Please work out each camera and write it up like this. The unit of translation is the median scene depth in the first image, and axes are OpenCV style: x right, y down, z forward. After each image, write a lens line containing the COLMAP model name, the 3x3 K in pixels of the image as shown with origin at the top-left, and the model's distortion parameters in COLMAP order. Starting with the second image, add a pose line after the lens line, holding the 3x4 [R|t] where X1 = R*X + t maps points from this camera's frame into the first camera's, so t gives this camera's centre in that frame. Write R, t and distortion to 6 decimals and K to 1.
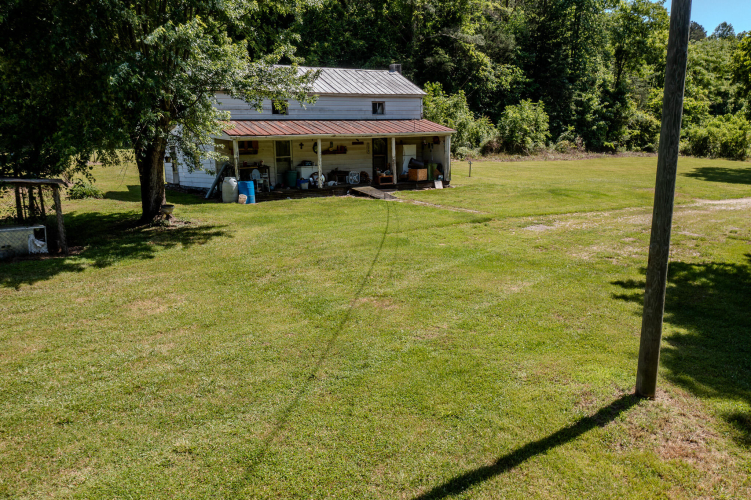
lens RADIAL K [[601.7, 0, 374.0], [0, 601.7, 247.8], [0, 0, 1]] dist [0.001097, -0.009672]
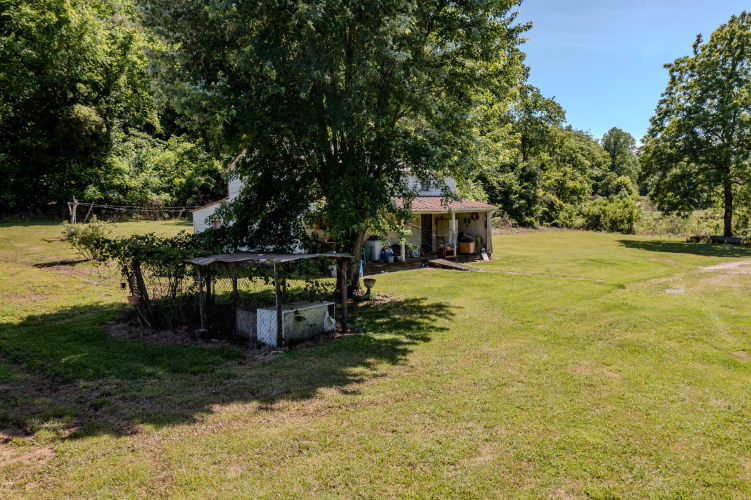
lens RADIAL K [[601.7, 0, 372.8], [0, 601.7, 244.2], [0, 0, 1]] dist [0.001097, -0.009672]
pose [[0.966168, -0.004687, 0.257872, -0.357711], [0.037724, 0.991650, -0.123316, -0.002783], [-0.255140, 0.128872, 0.958277, 0.021231]]
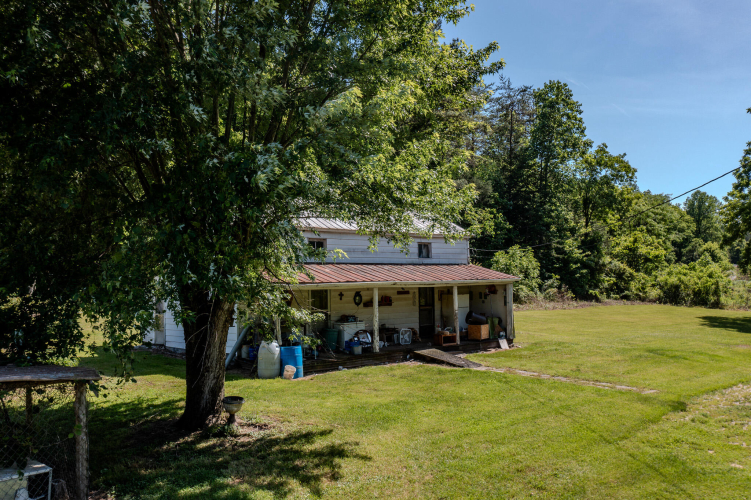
lens RADIAL K [[601.7, 0, 381.2], [0, 601.7, 255.3], [0, 0, 1]] dist [0.001097, -0.009672]
pose [[0.989163, 0.012948, 0.146248, -0.171836], [0.020248, 0.974554, -0.223236, -0.043662], [-0.145417, 0.223778, 0.963731, 0.219066]]
